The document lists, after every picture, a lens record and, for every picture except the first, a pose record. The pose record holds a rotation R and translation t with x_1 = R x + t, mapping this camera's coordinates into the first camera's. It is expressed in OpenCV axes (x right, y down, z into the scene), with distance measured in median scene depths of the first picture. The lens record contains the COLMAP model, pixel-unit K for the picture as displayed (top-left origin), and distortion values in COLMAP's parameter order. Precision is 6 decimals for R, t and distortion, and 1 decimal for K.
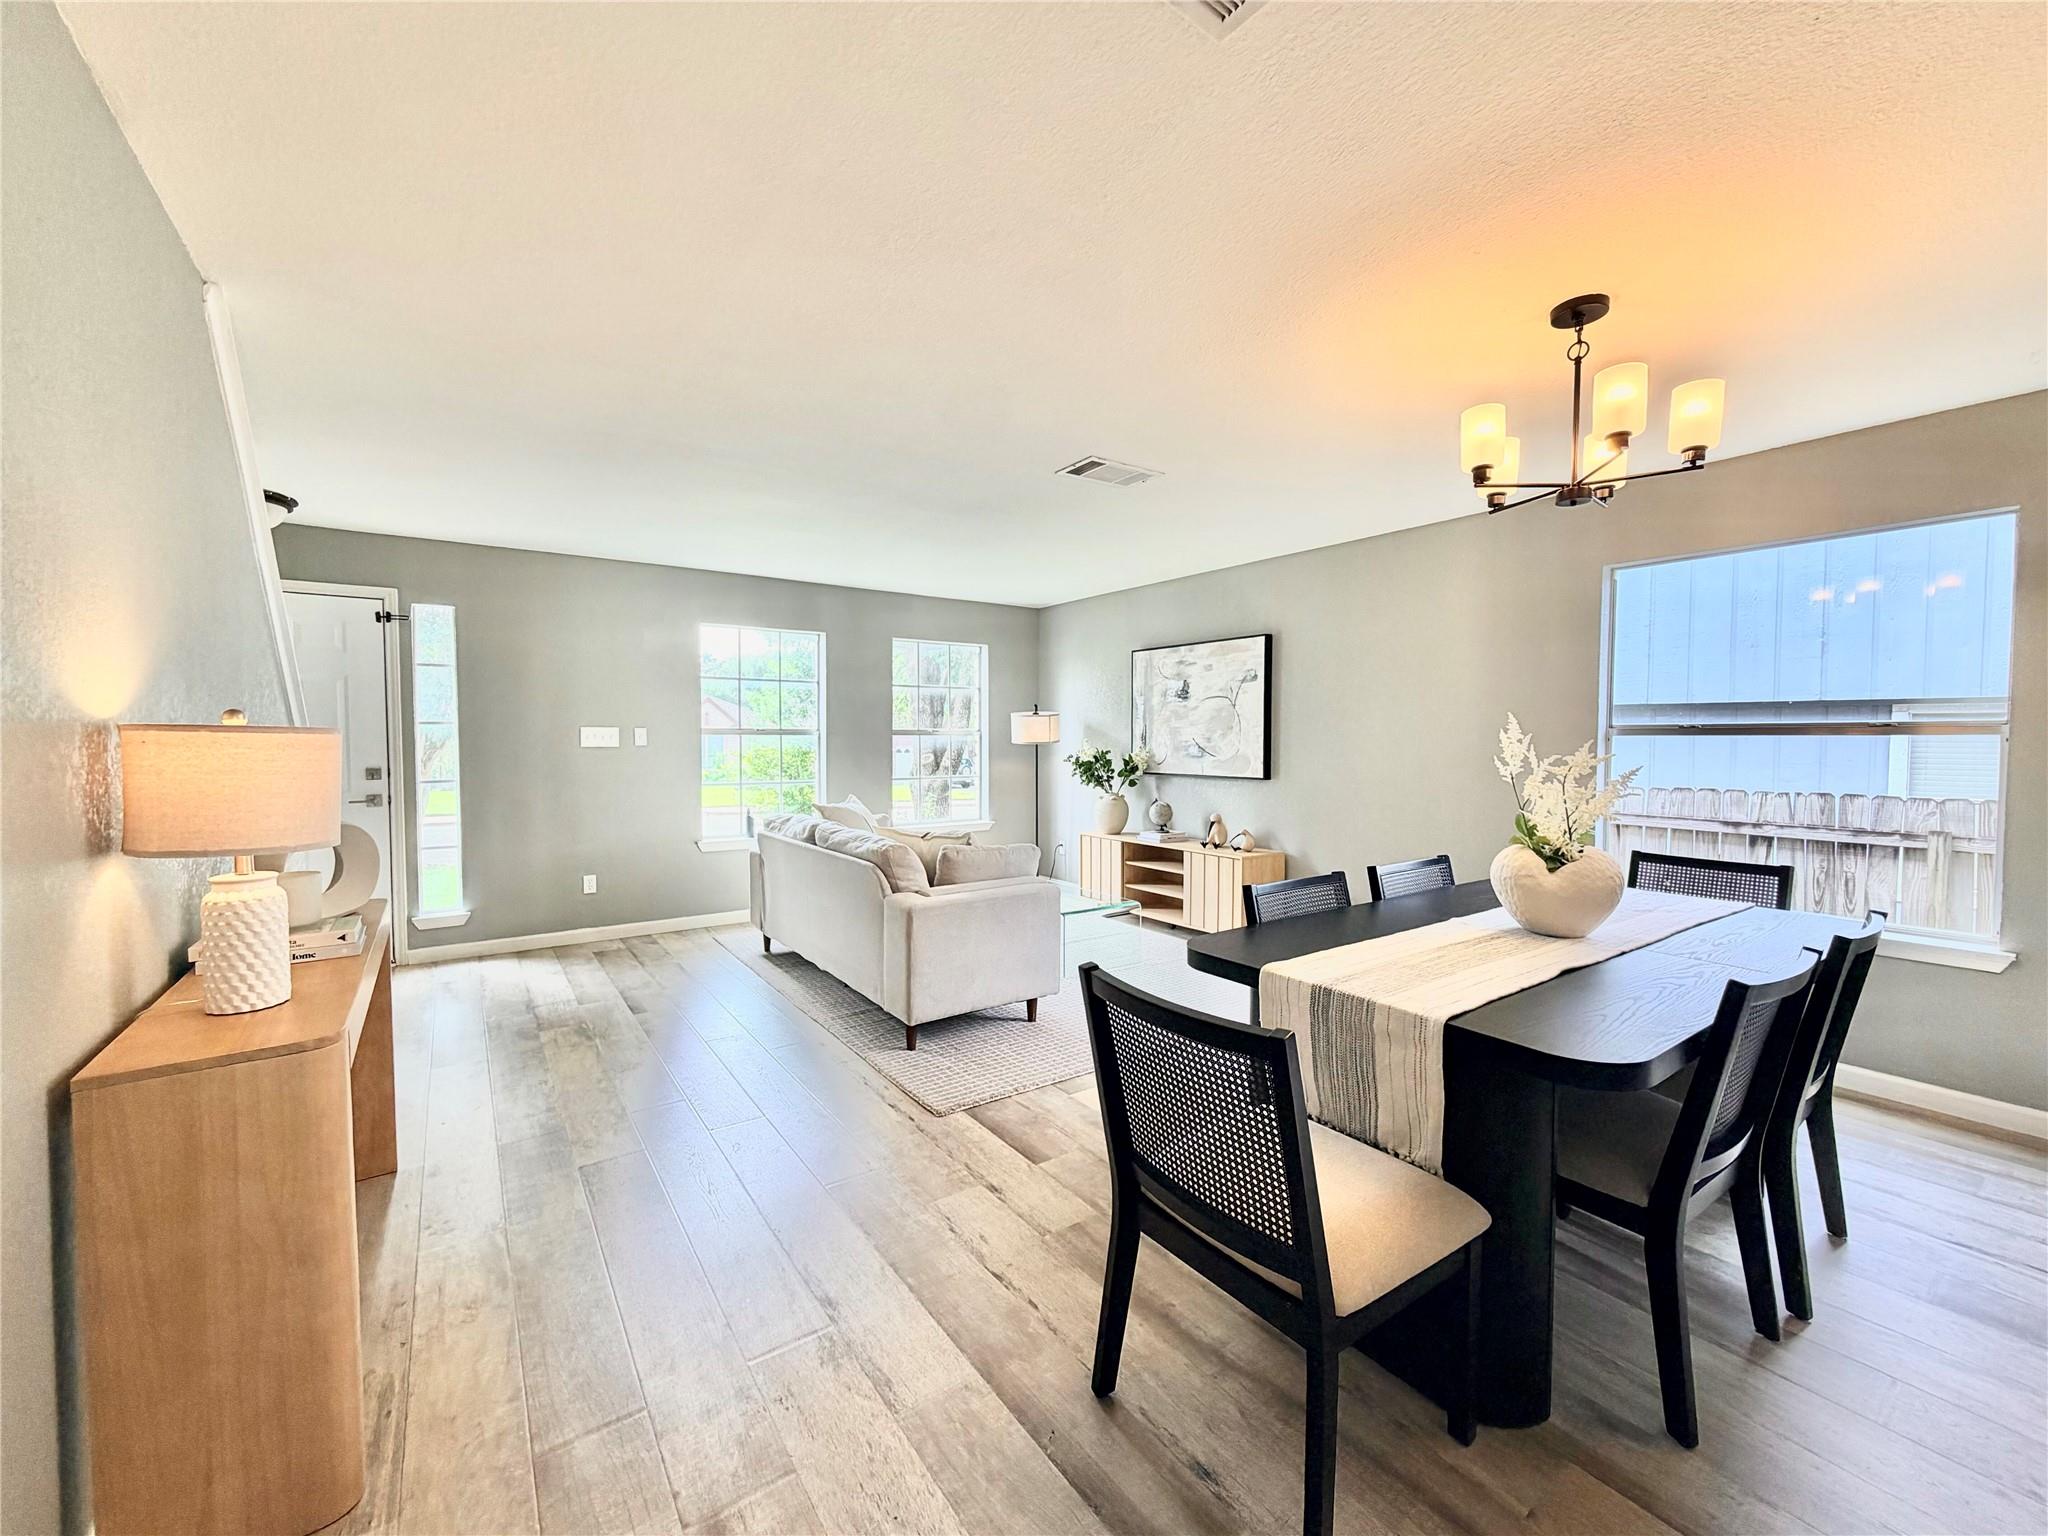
lens RADIAL K [[819.0, 0, 1022.9], [0, 819.0, 765.5], [0, 0, 1]] dist [-0.001087, 0.000285]
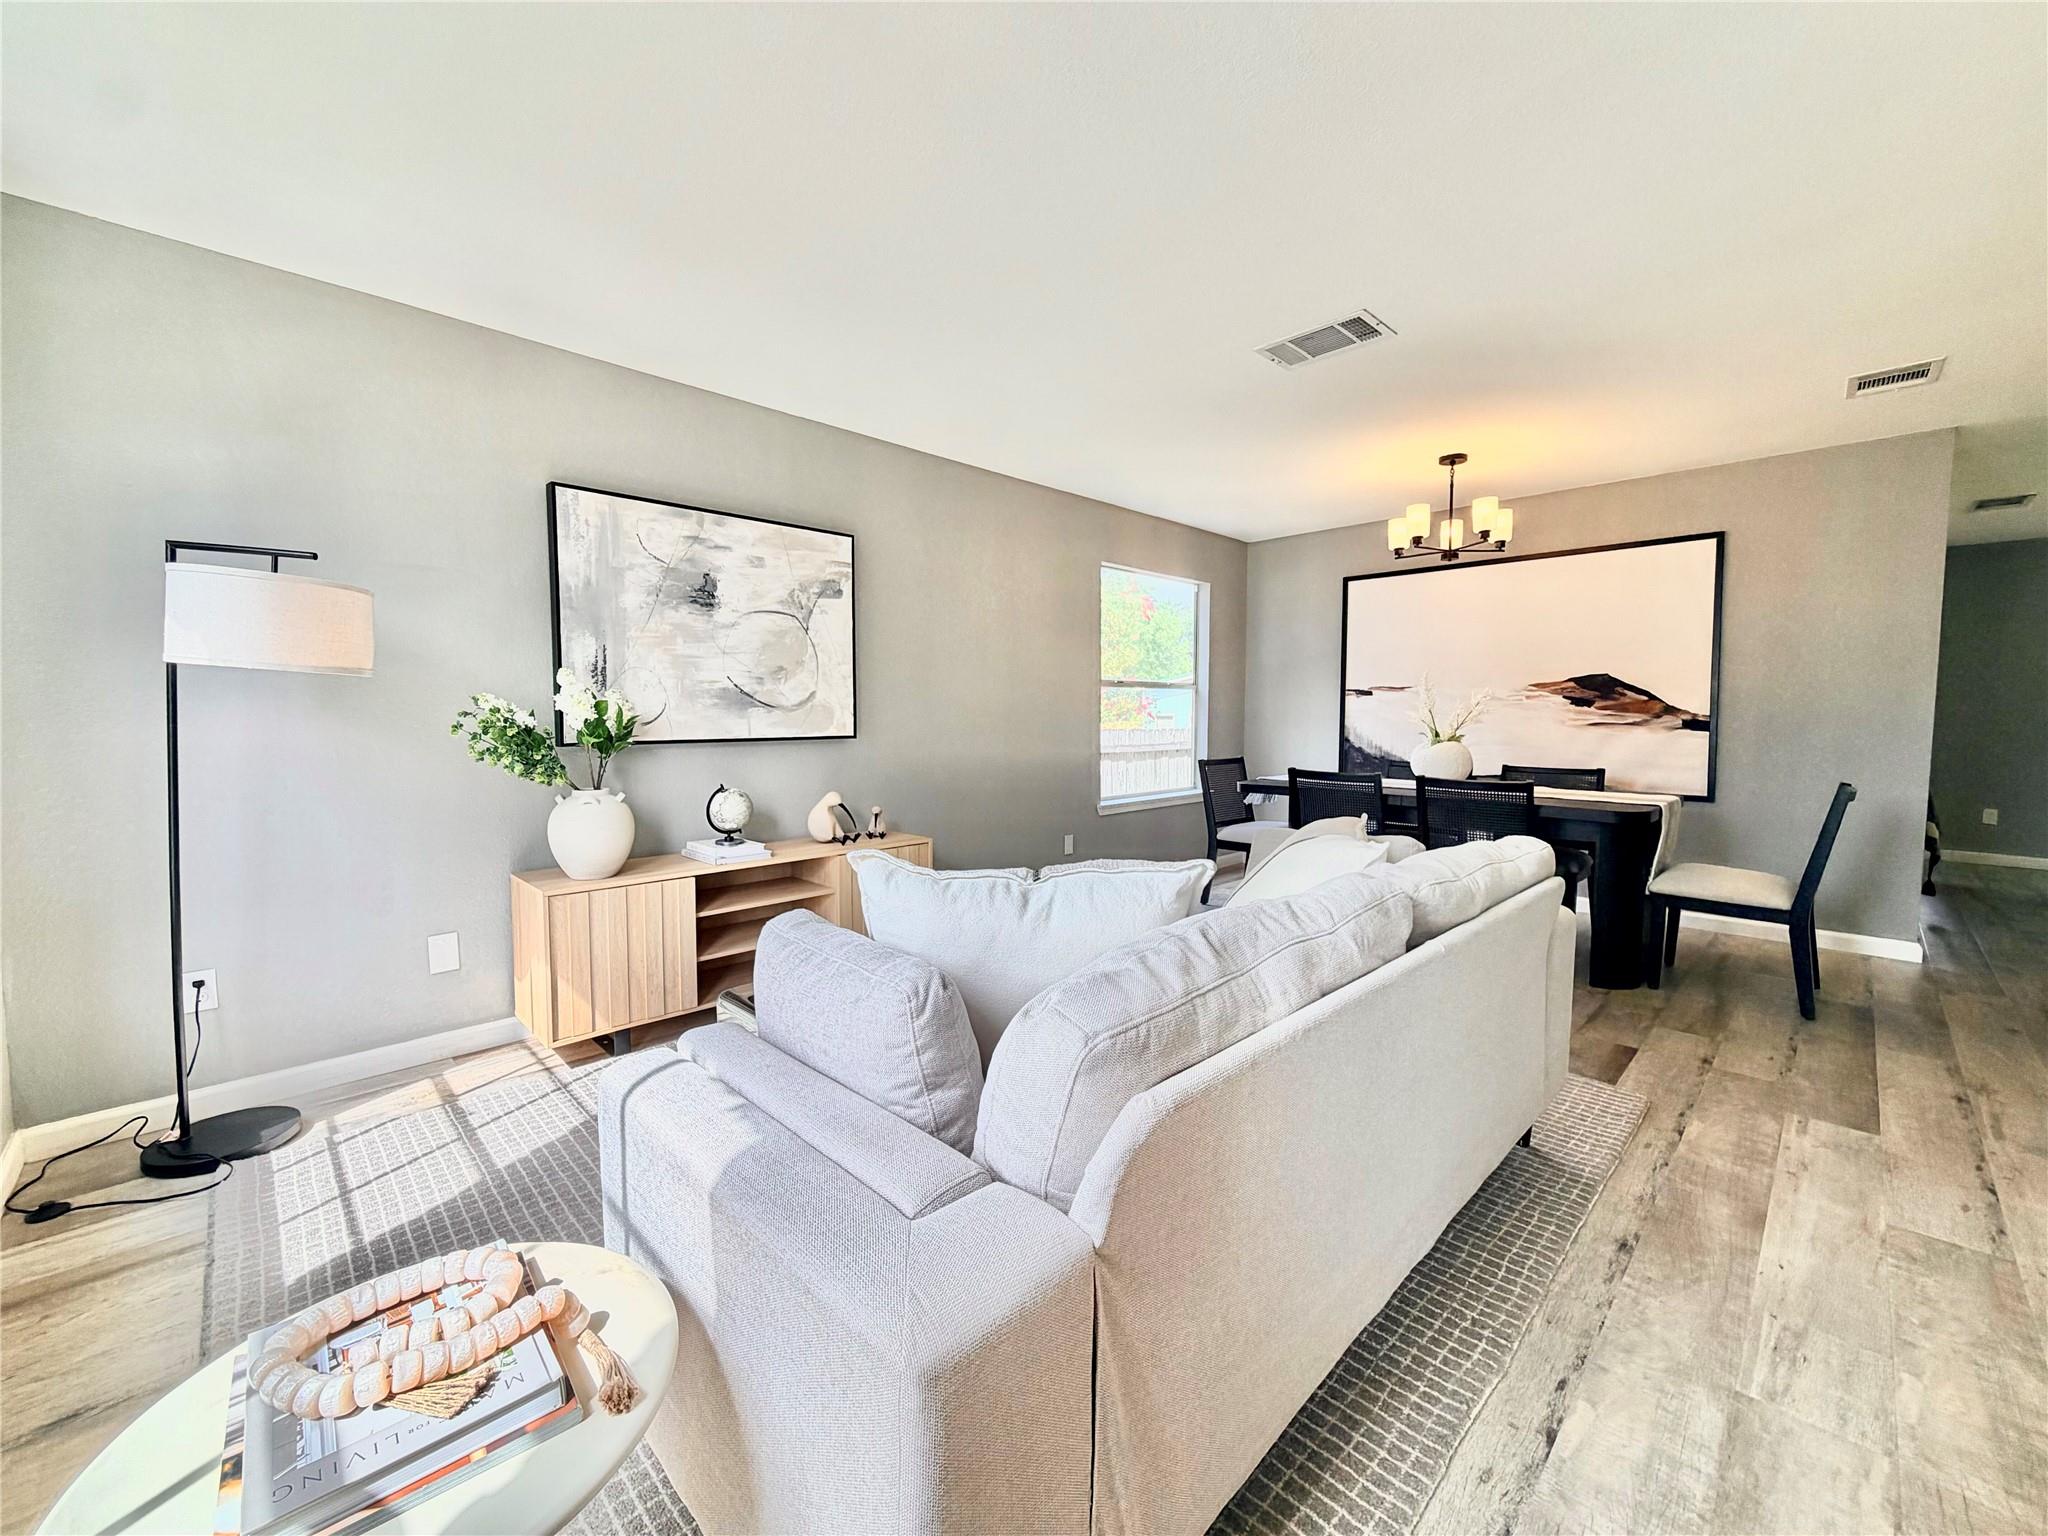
lens RADIAL K [[819.0, 0, 1026.7], [0, 819.0, 764.5], [0, 0, 1]] dist [-0.001087, 0.000285]
pose [[-0.173354, -0.064080, 0.982773, -0.418121], [0.036351, 0.996785, 0.071406, -0.004841], [-0.984189, 0.048104, -0.170467, 0.910595]]
